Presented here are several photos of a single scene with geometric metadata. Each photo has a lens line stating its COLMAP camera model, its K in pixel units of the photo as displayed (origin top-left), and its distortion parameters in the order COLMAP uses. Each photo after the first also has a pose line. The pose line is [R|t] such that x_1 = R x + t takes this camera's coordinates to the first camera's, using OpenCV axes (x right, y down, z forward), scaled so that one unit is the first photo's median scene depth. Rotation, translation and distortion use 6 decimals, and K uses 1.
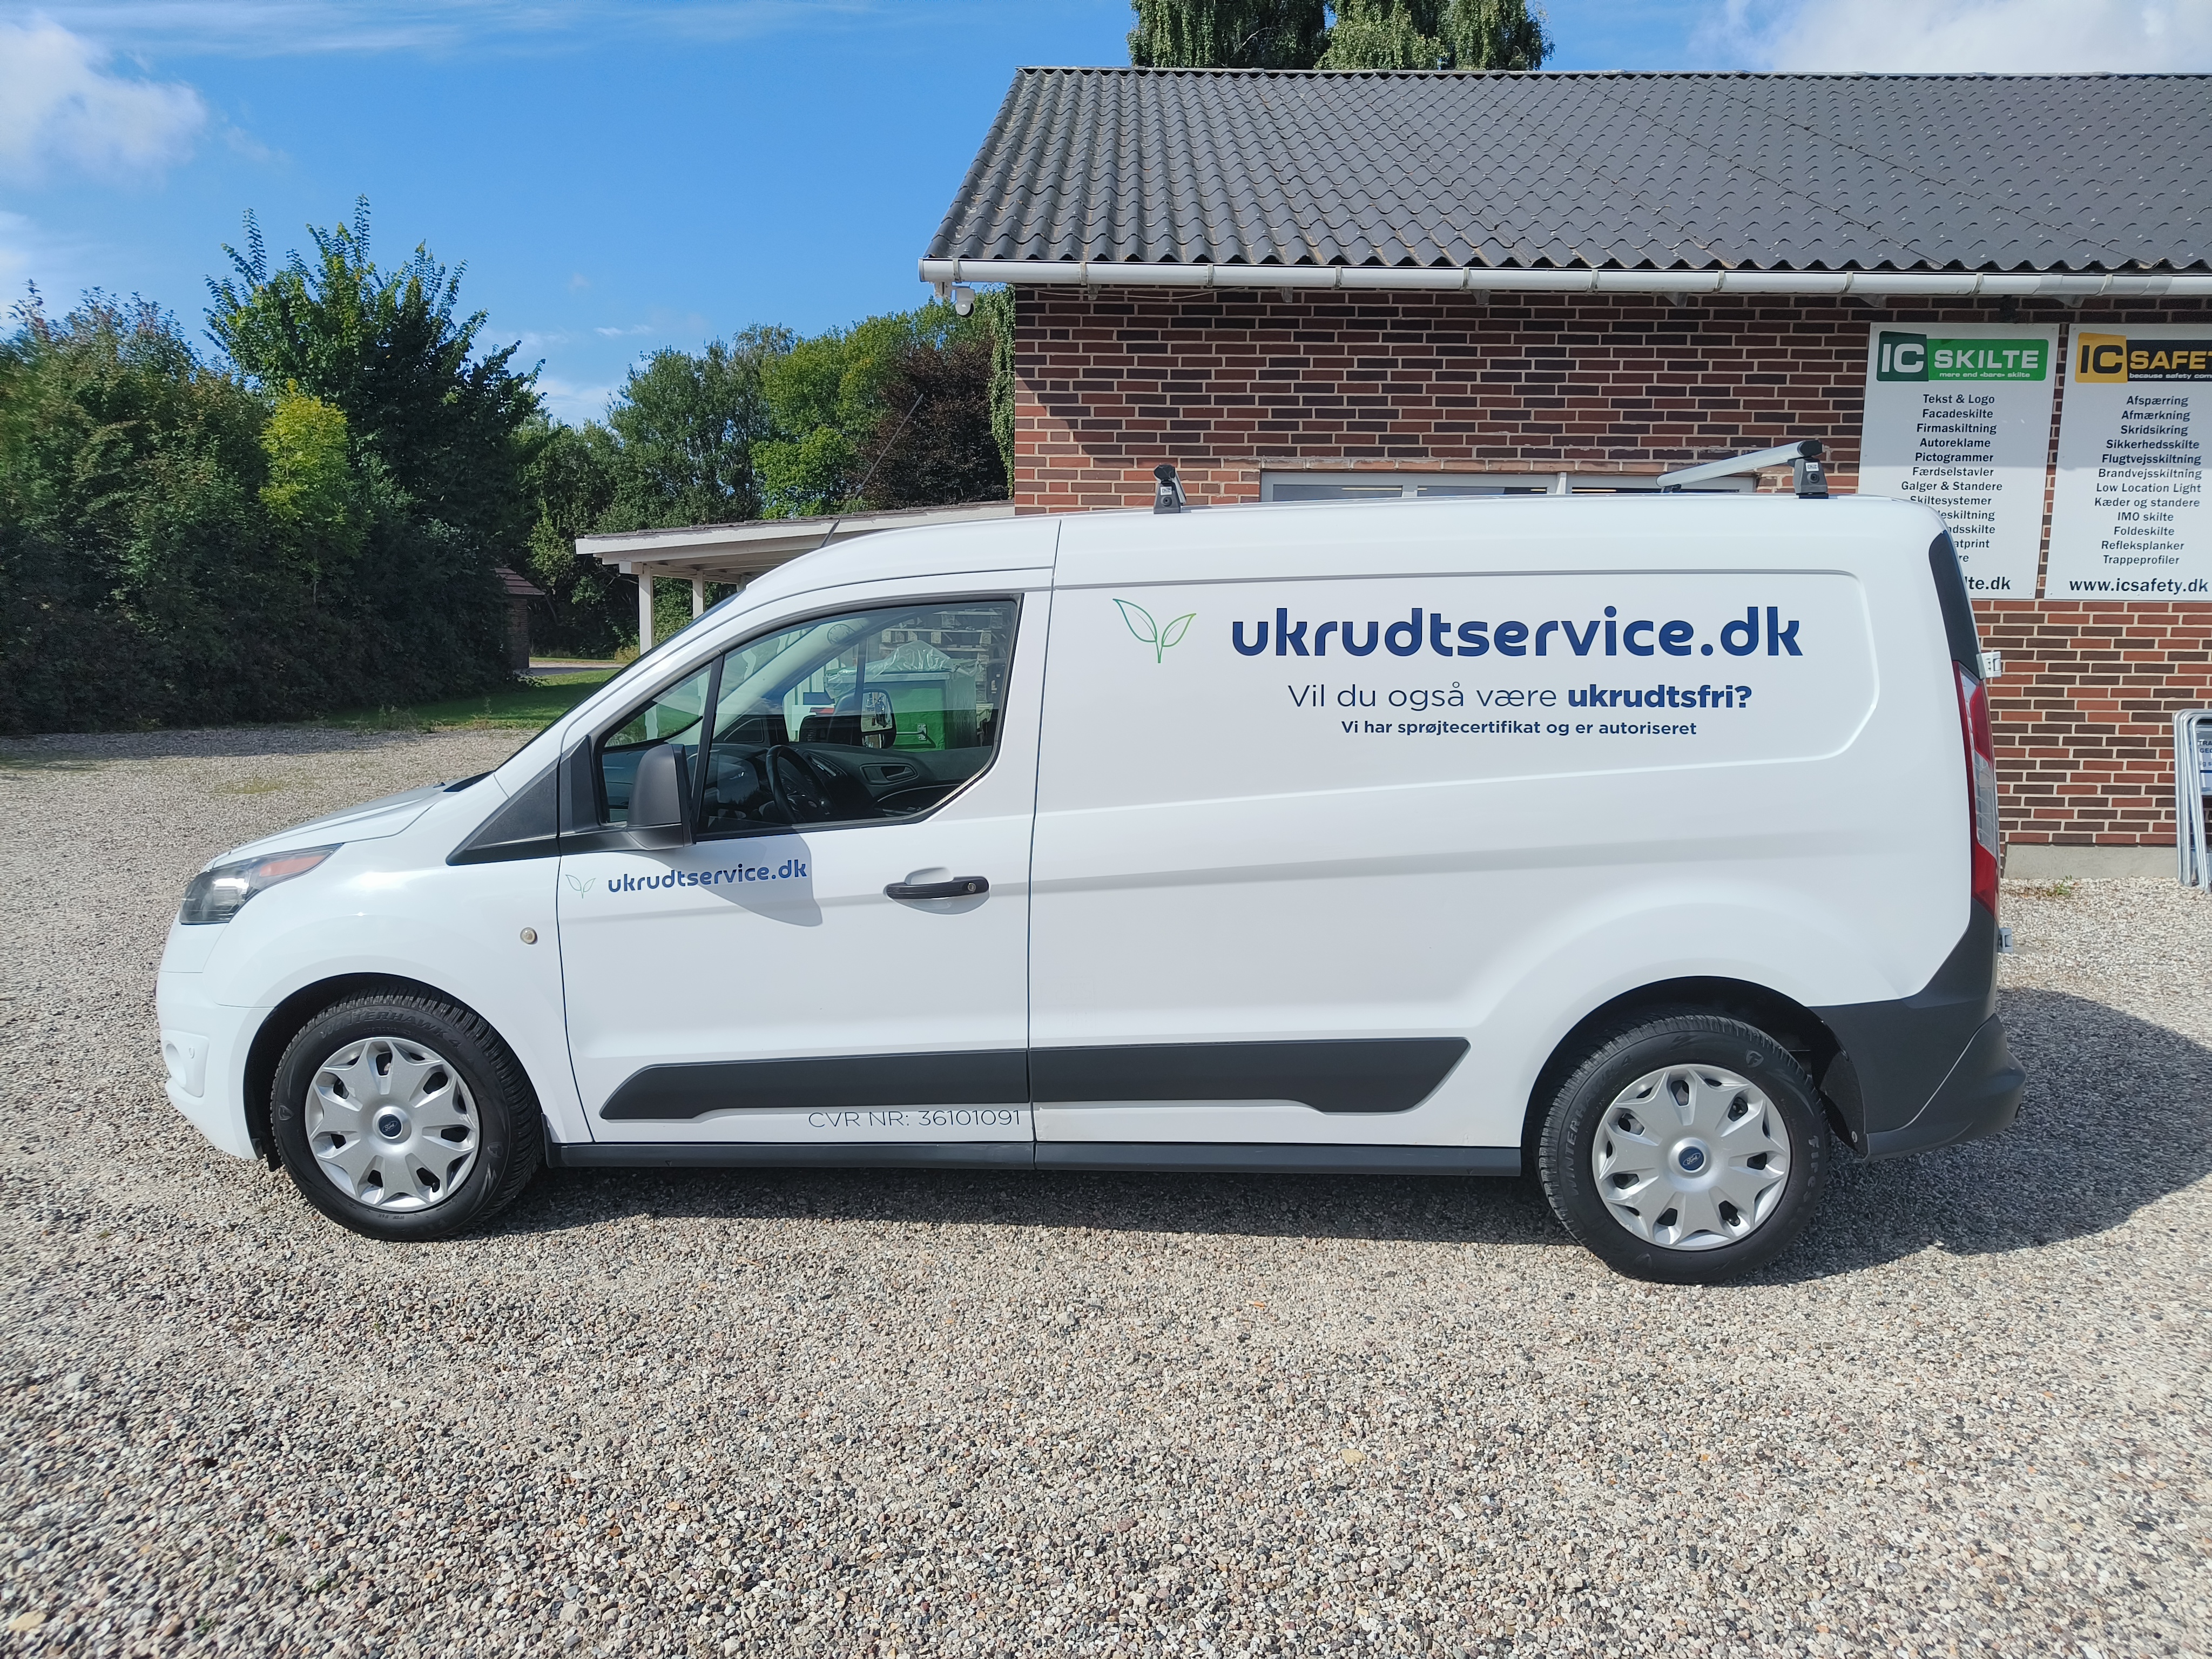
lens RADIAL K [[1547.1, 0, 1102.0], [0, 1547.1, 825.8], [0, 0, 1]] dist [0.008014, 0.005533]
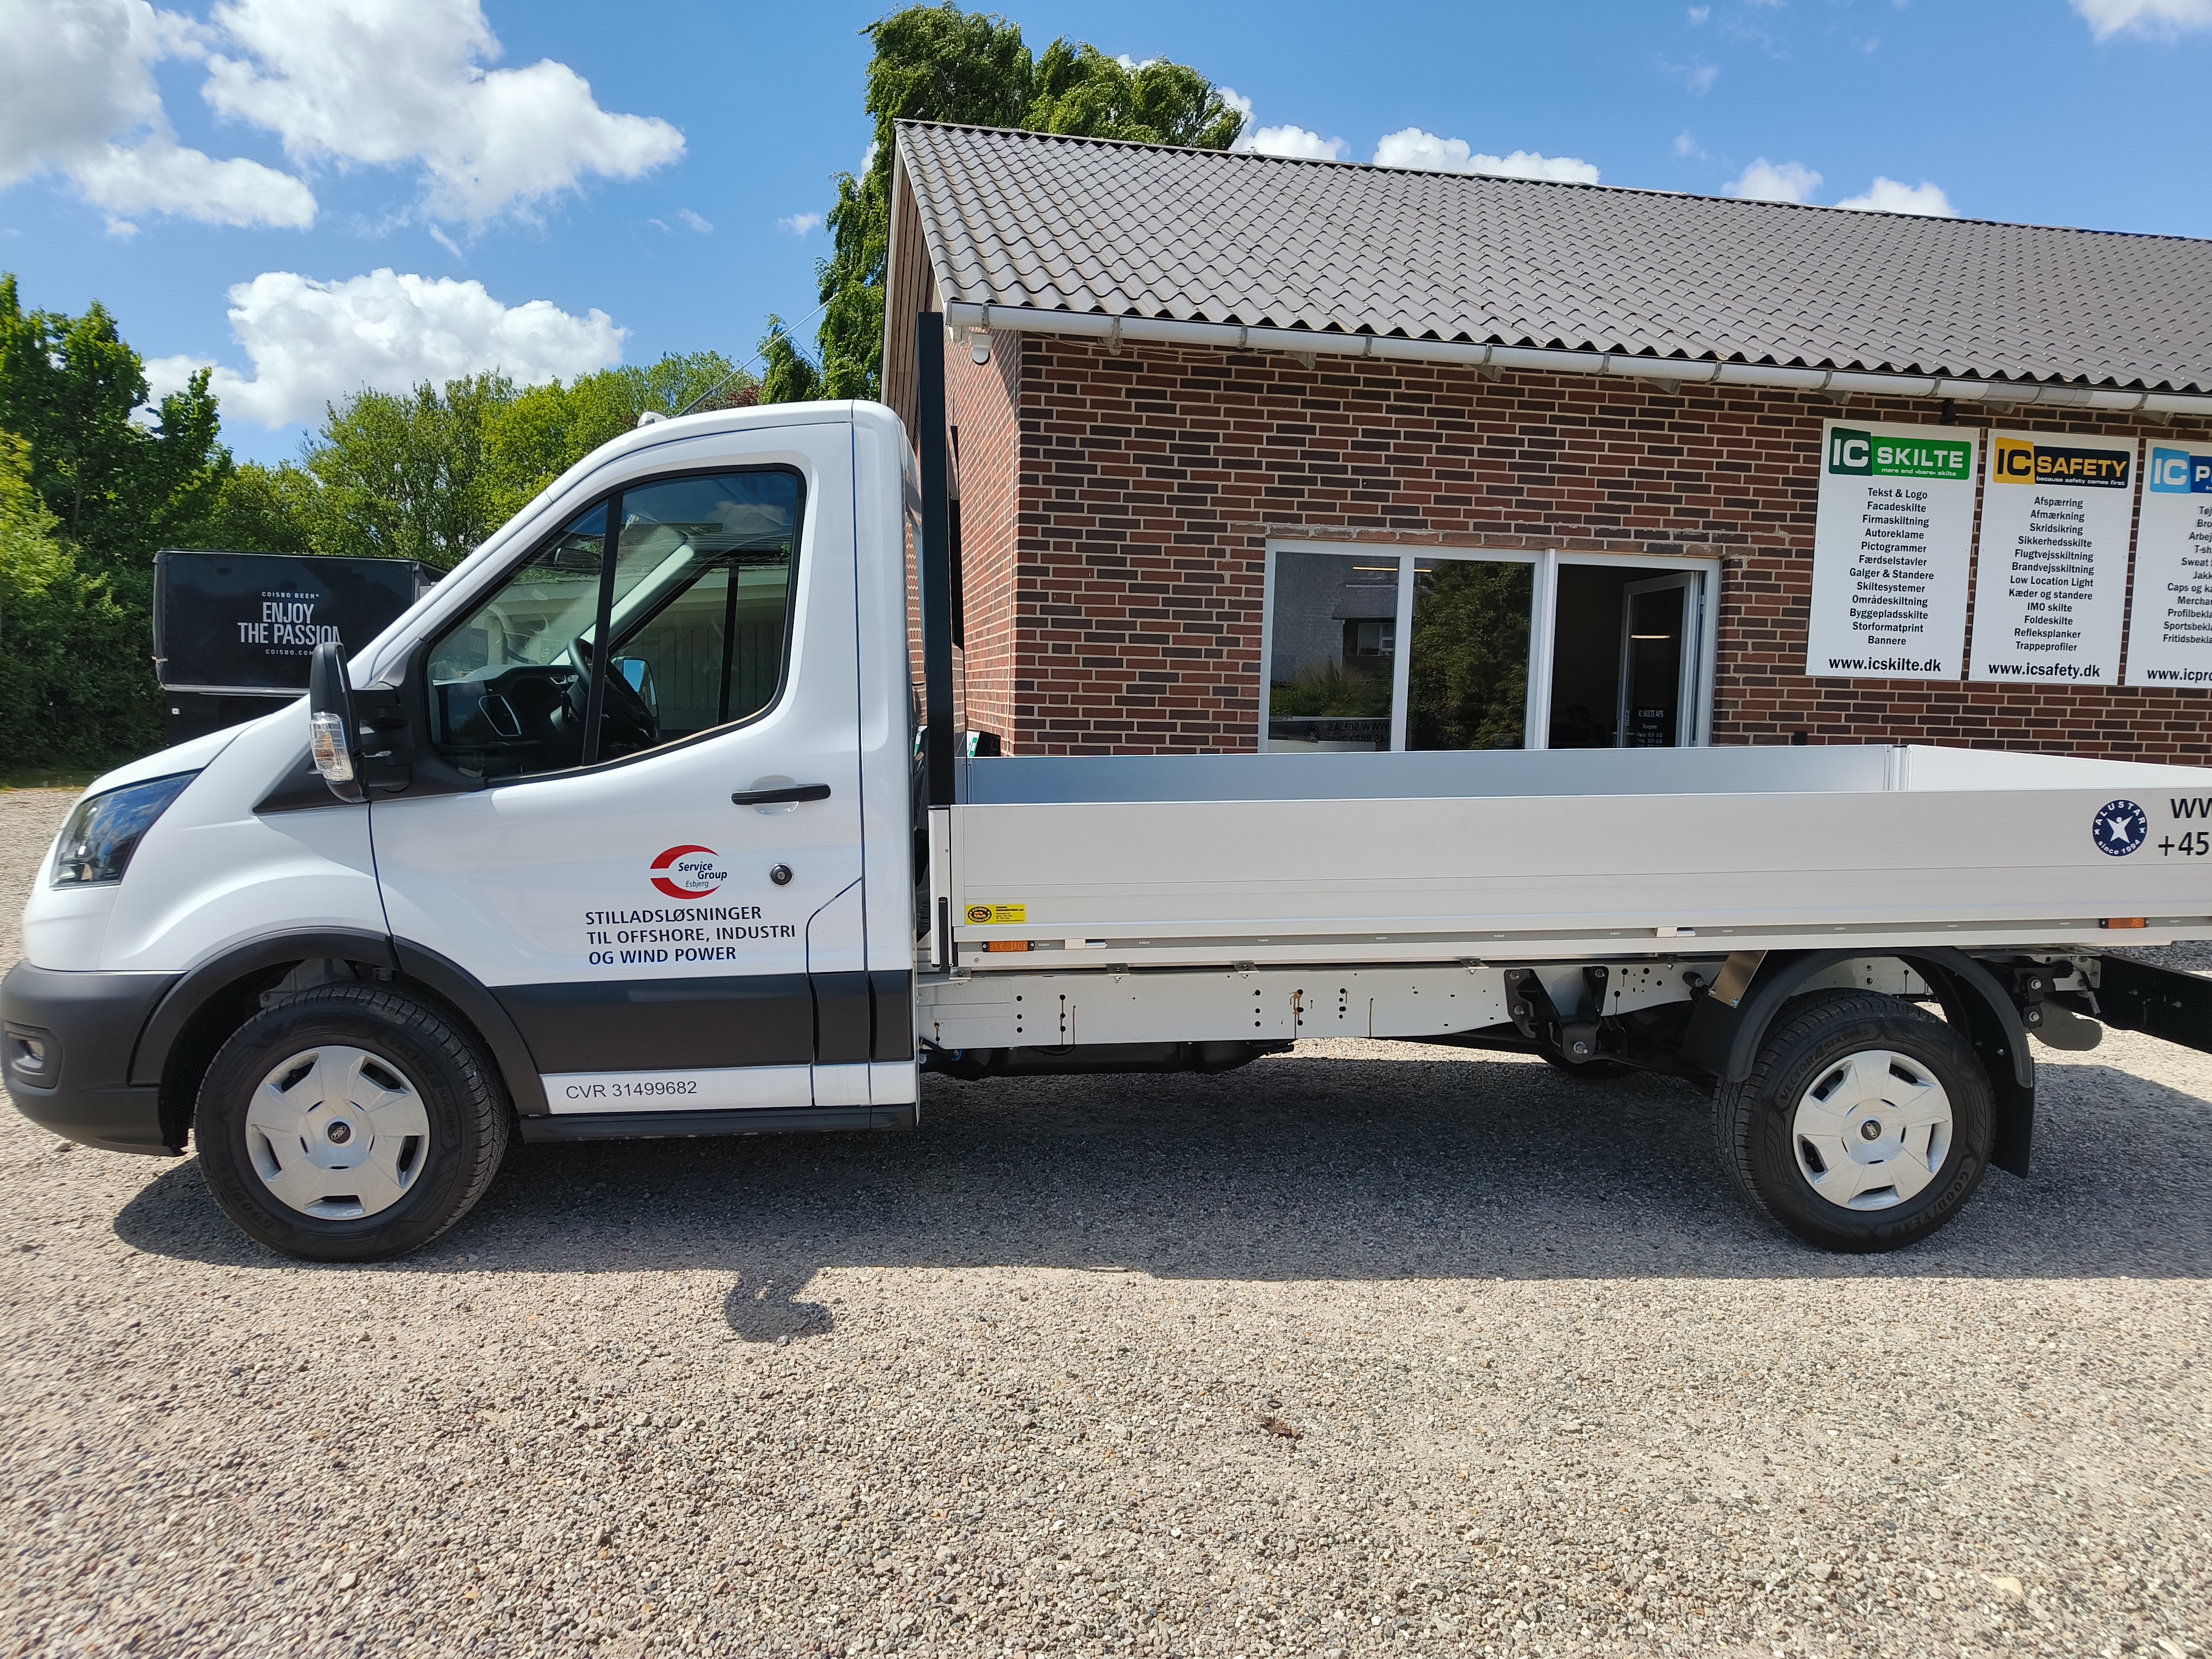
lens RADIAL K [[1547.1, 0, 1113.4], [0, 1547.1, 842.0], [0, 0, 1]] dist [0.008014, 0.005533]
pose [[0.982677, -0.001481, 0.185318, -0.178091], [0.007639, 0.999442, -0.032516, -0.003684], [-0.185166, 0.033368, 0.982141, 0.056684]]
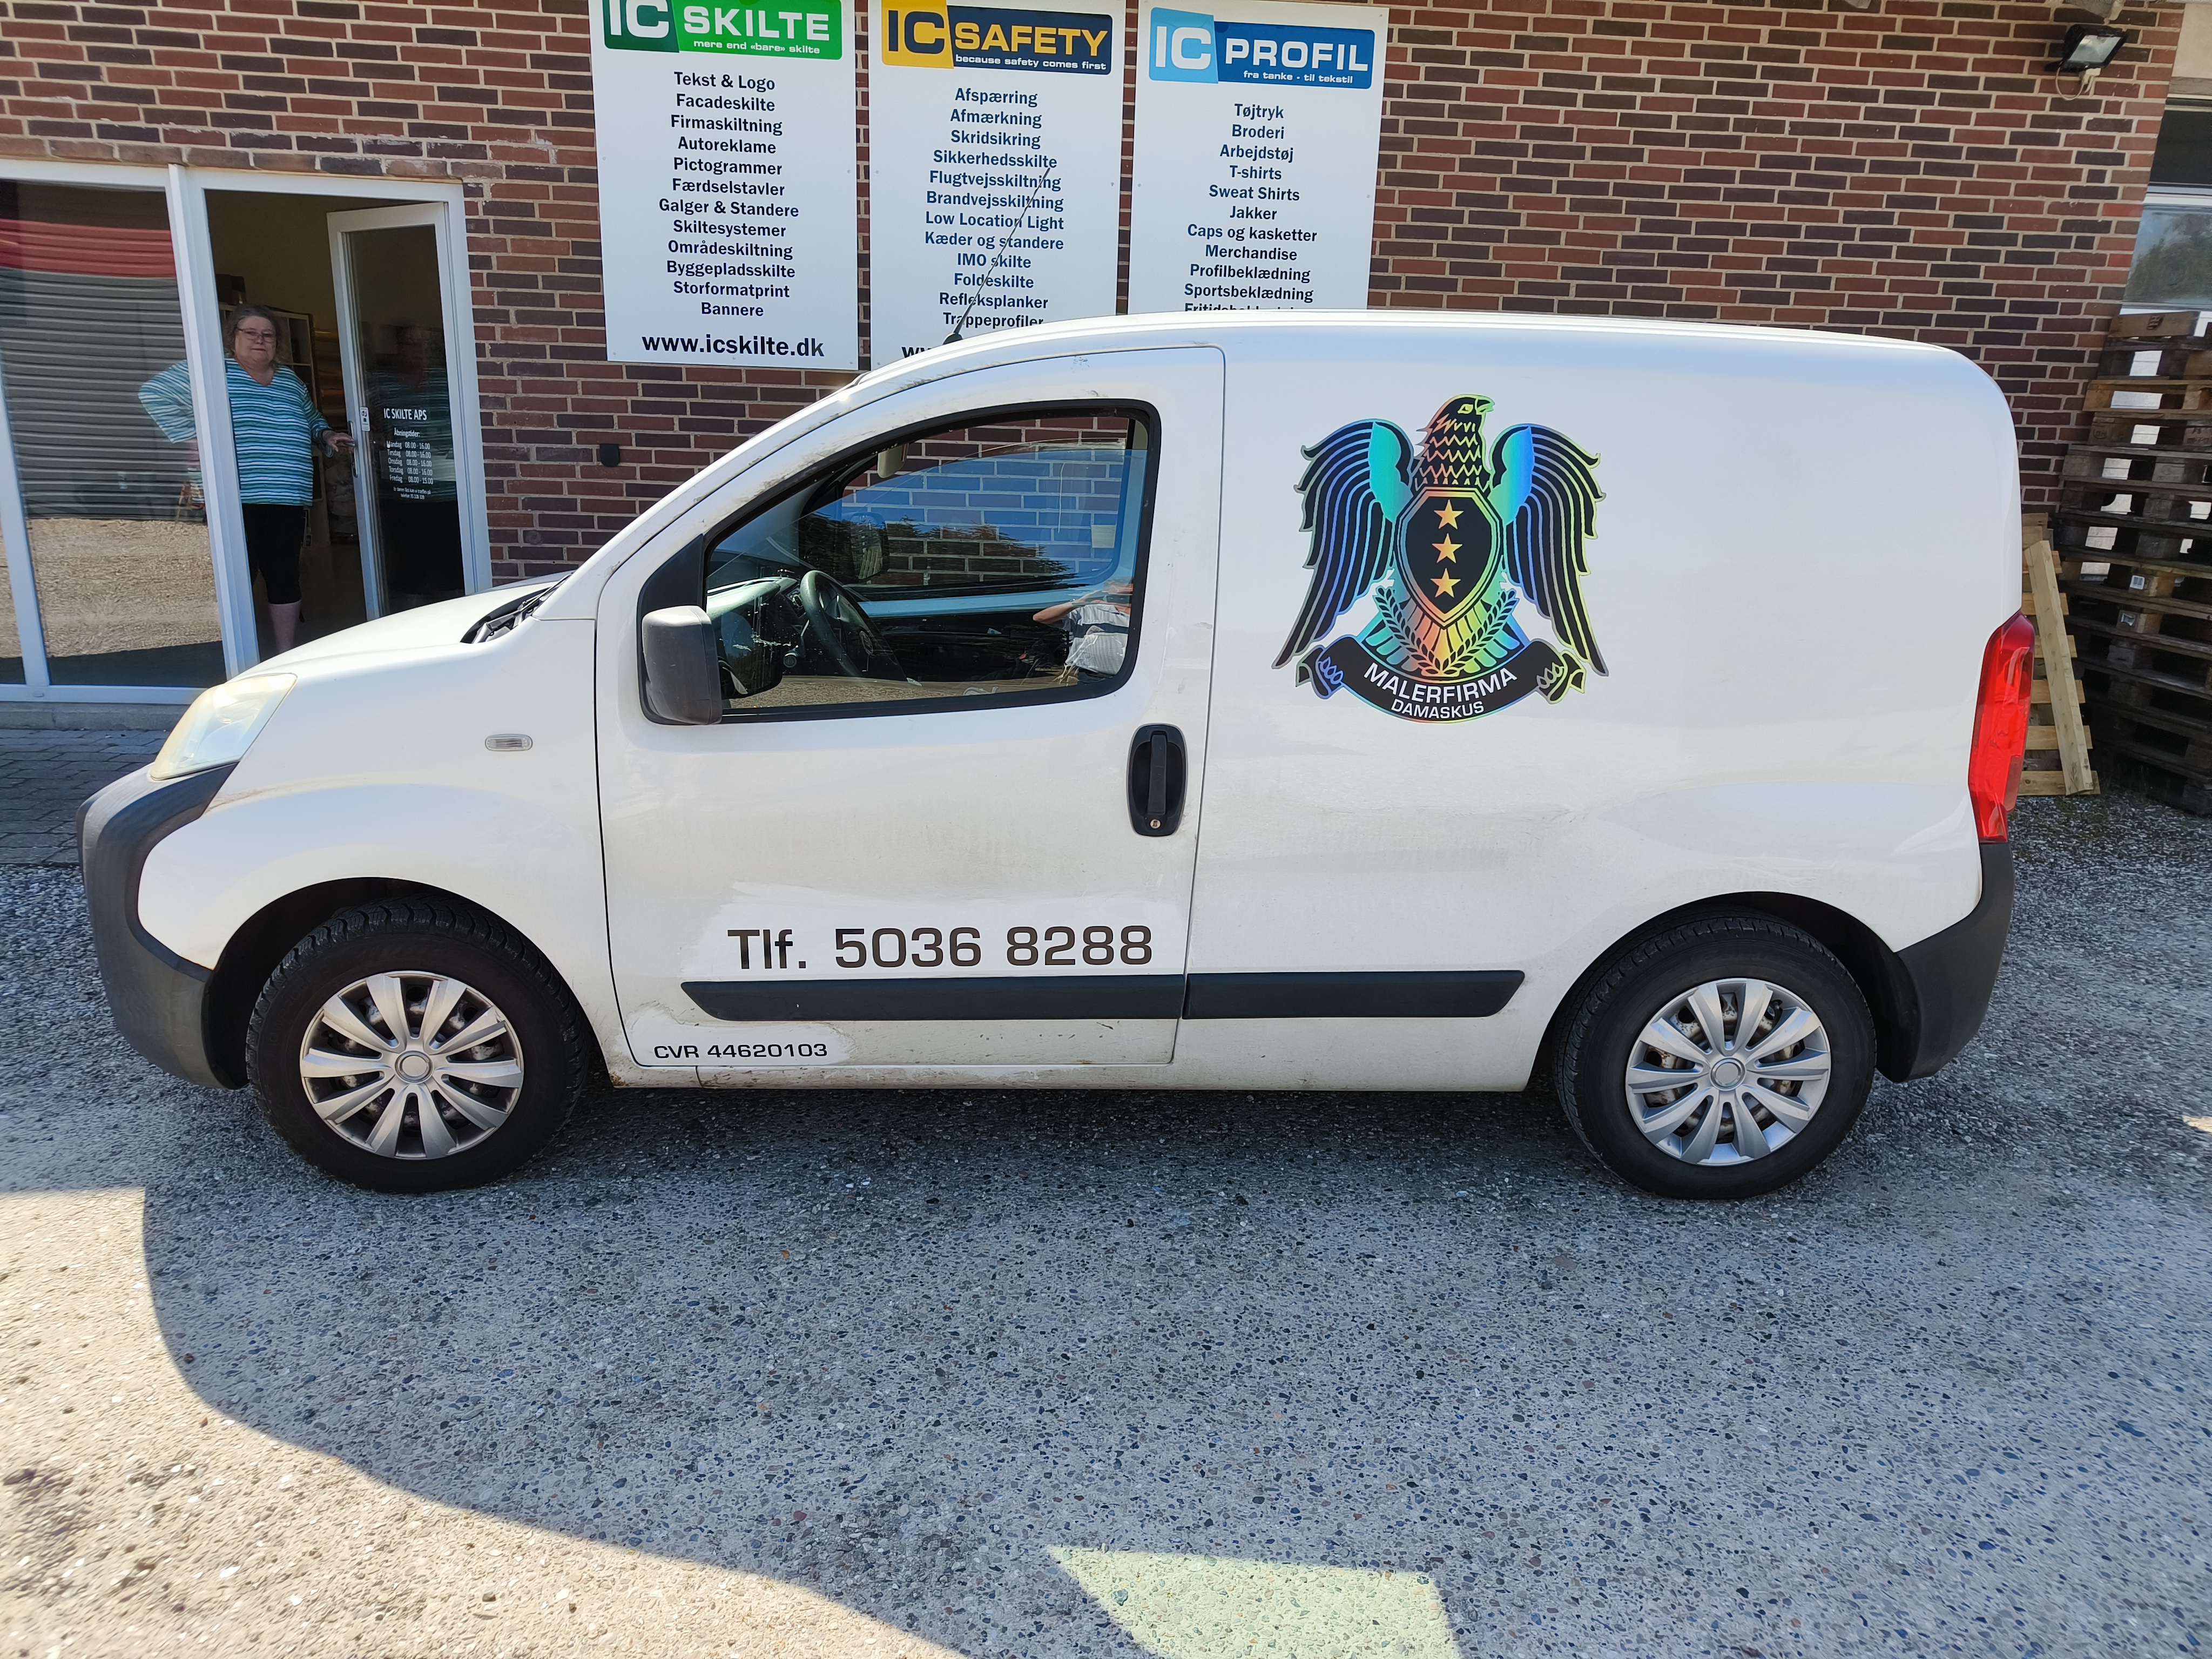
lens RADIAL K [[1584.1, 0, 1106.2], [0, 1584.1, 829.2], [0, 0, 1]] dist [0.021744, -0.002197]
pose [[0.994136, -0.008916, 0.107770, 0.642826], [-0.007039, 0.989146, 0.146766, -0.040301], [-0.107909, -0.146664, 0.983283, 0.199867]]
